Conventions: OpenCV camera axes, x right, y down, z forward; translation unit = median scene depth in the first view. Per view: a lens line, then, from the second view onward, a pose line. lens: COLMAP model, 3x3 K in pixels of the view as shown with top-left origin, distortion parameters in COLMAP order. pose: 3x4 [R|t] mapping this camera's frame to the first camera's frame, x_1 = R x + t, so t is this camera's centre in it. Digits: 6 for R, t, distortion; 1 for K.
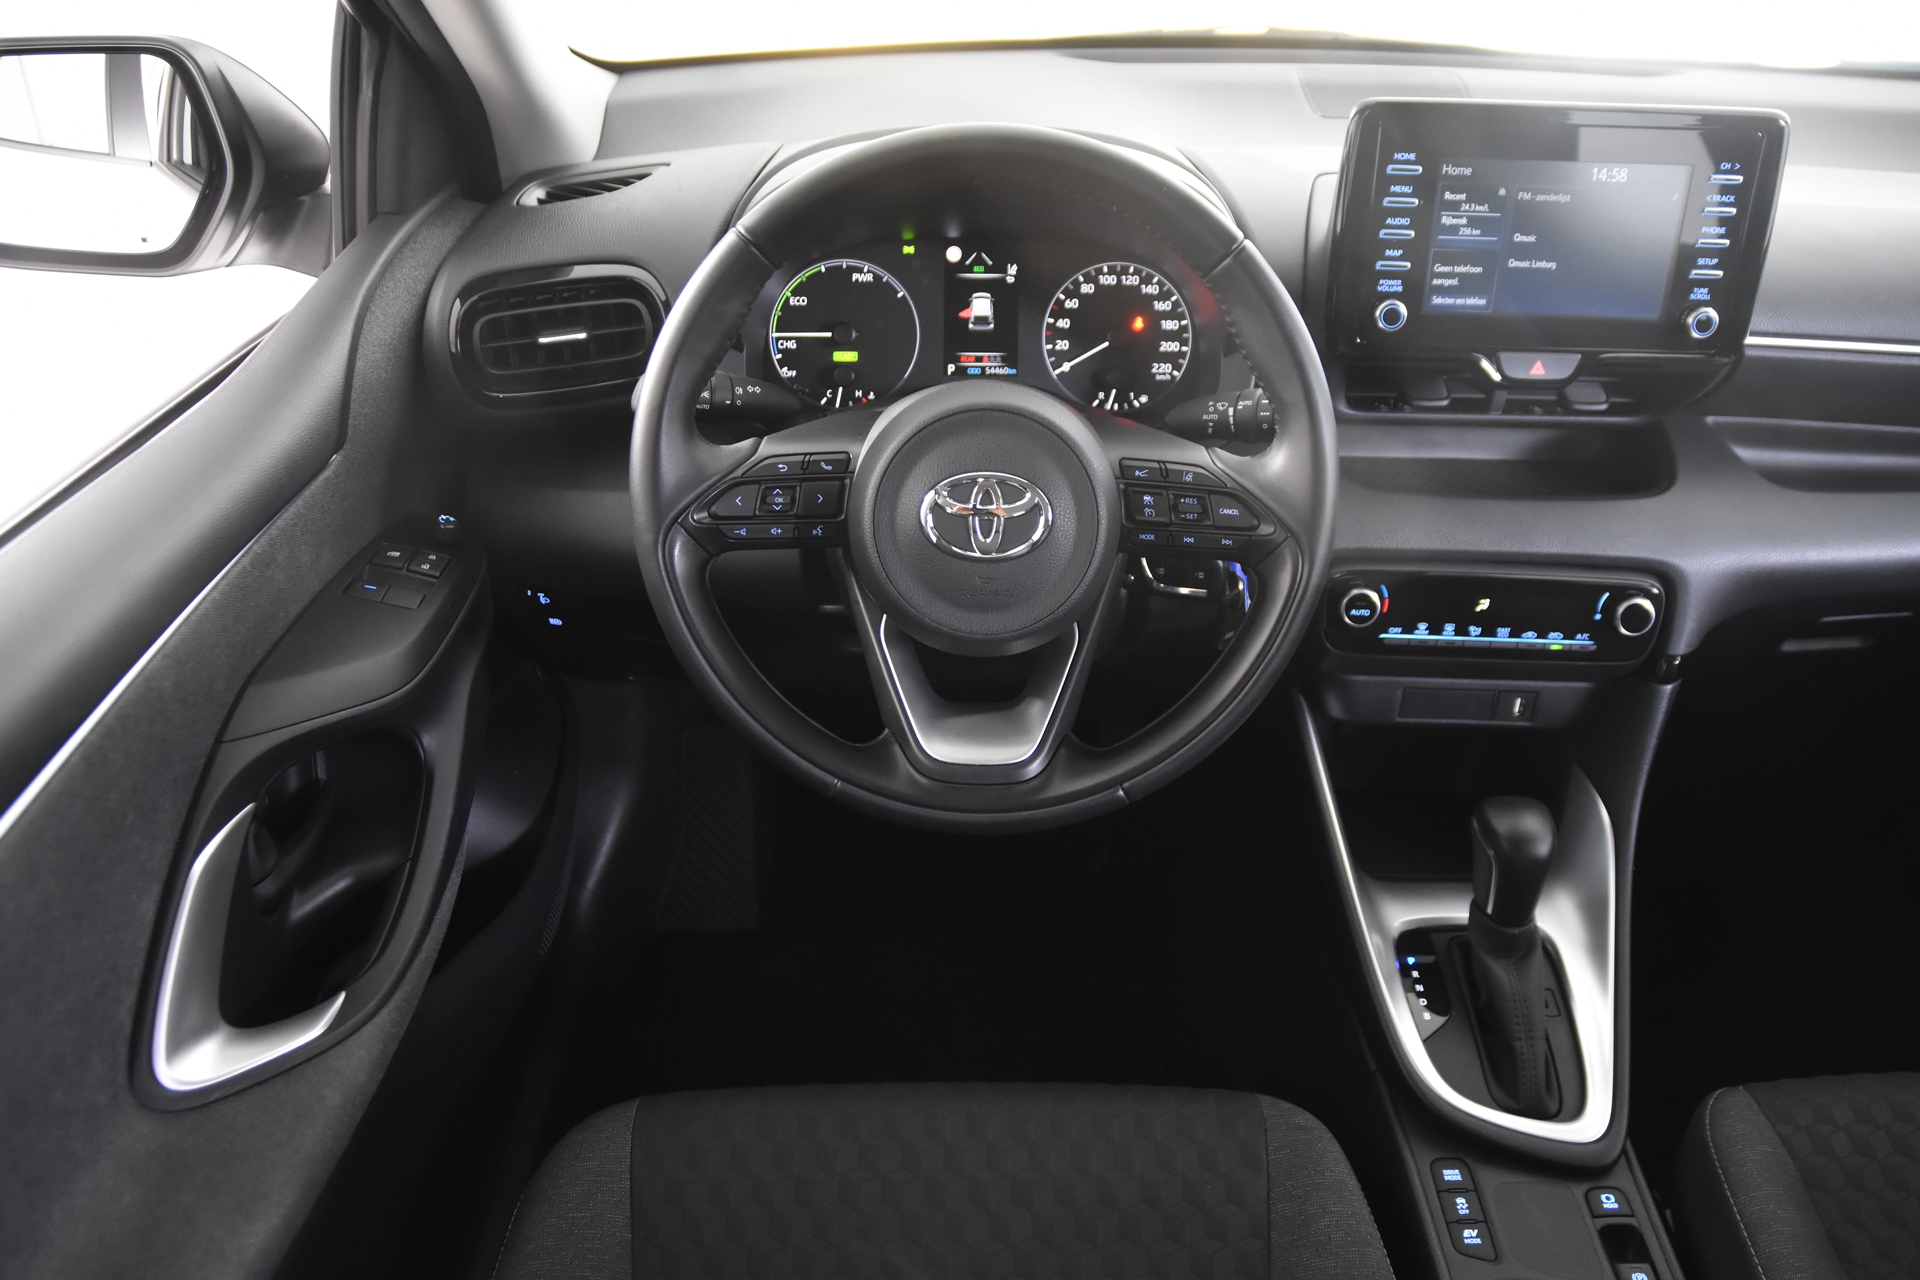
lens RADIAL K [[1418.1, 0, 969.6], [0, 1418.1, 650.2], [0, 0, 1]] dist [-0.129076, 0.100287]
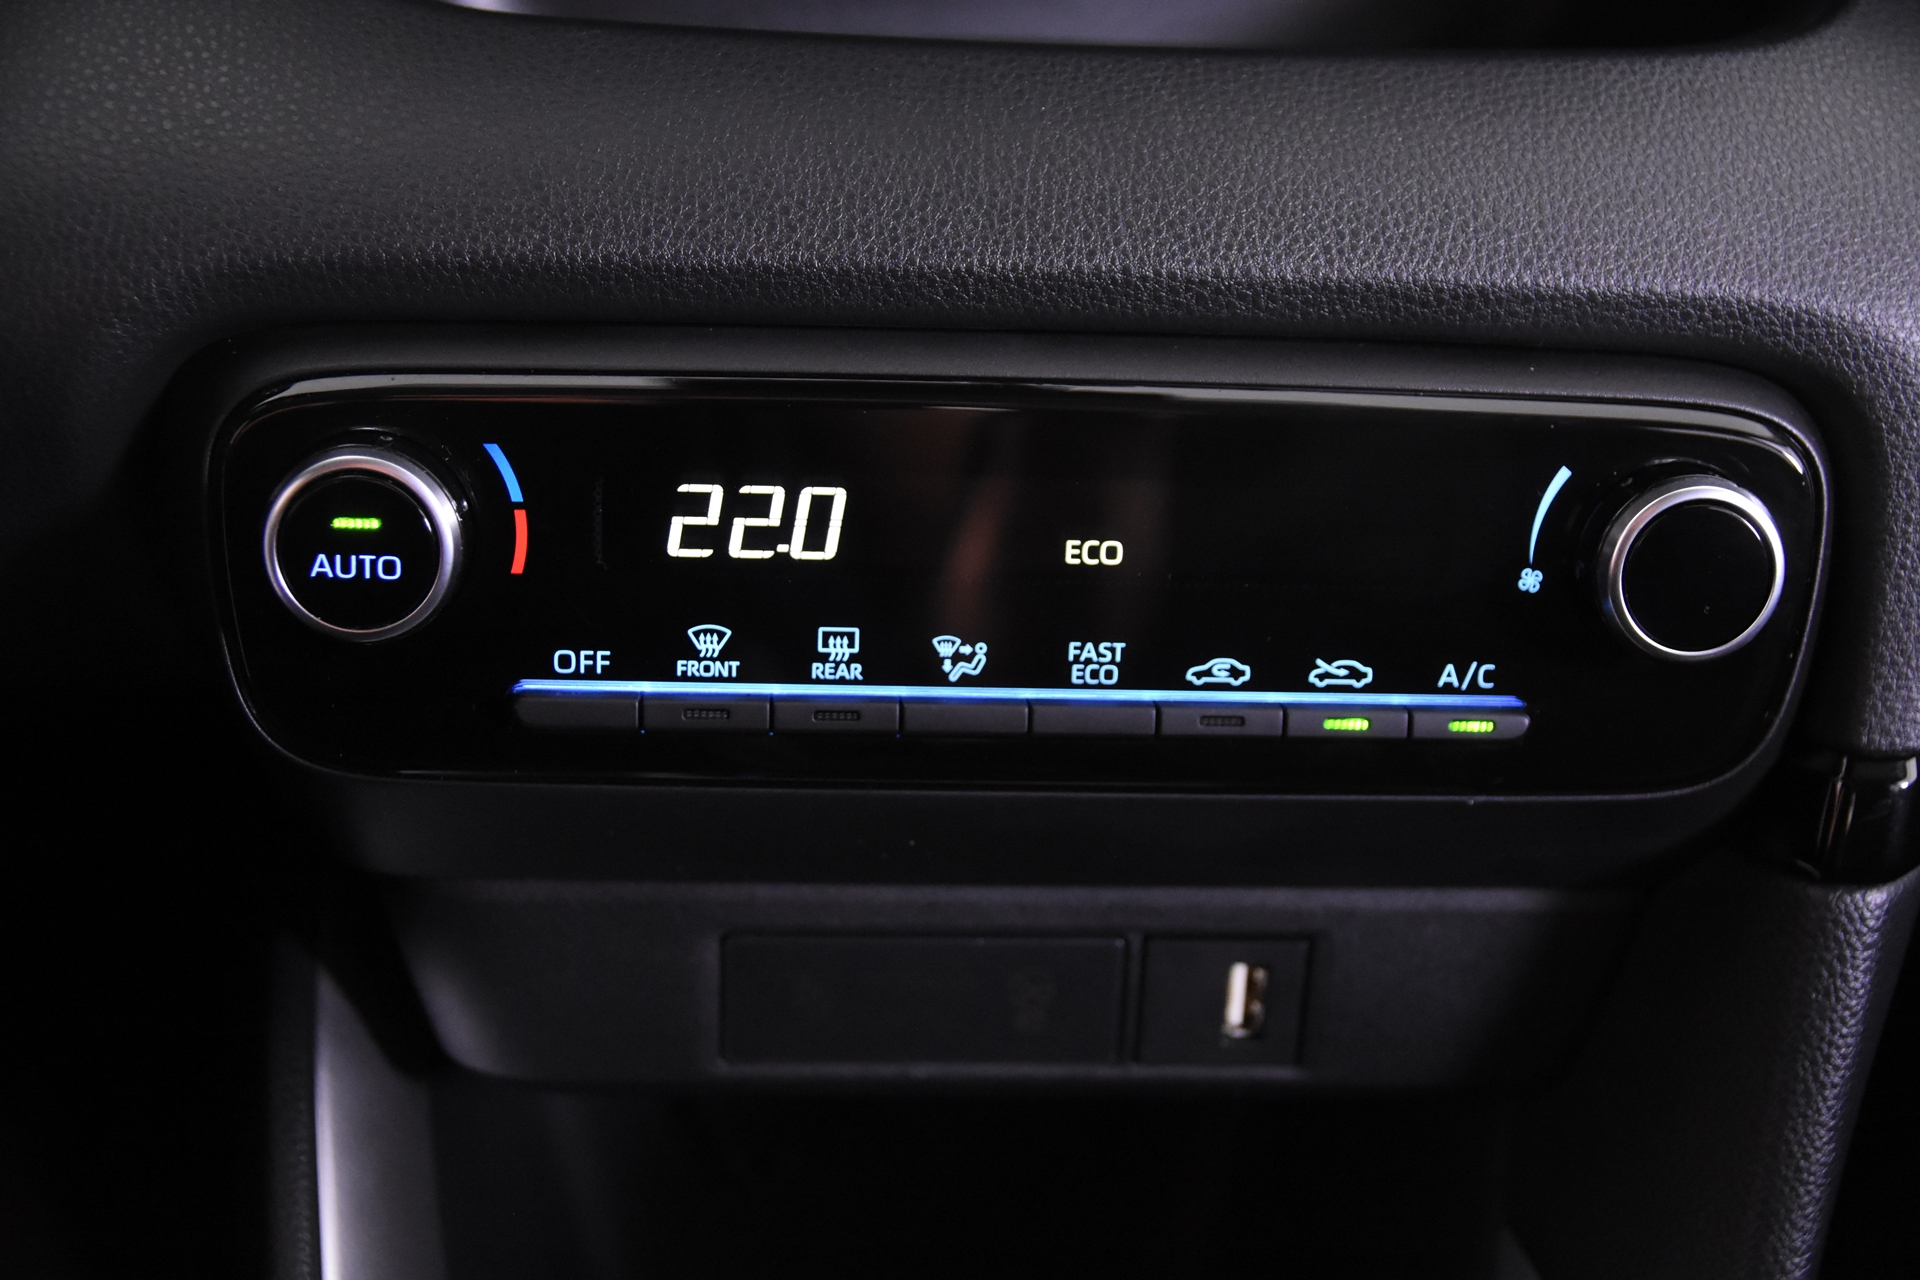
lens RADIAL K [[2433.1, 0, 962.1], [0, 2433.1, 647.6], [0, 0, 1]] dist [-0.026107, 0.000000]
pose [[0.995830, -0.014344, 0.090096, 0.330569], [0.022587, 0.995581, -0.091154, 0.019014], [-0.088390, 0.092809, 0.991753, 0.632514]]
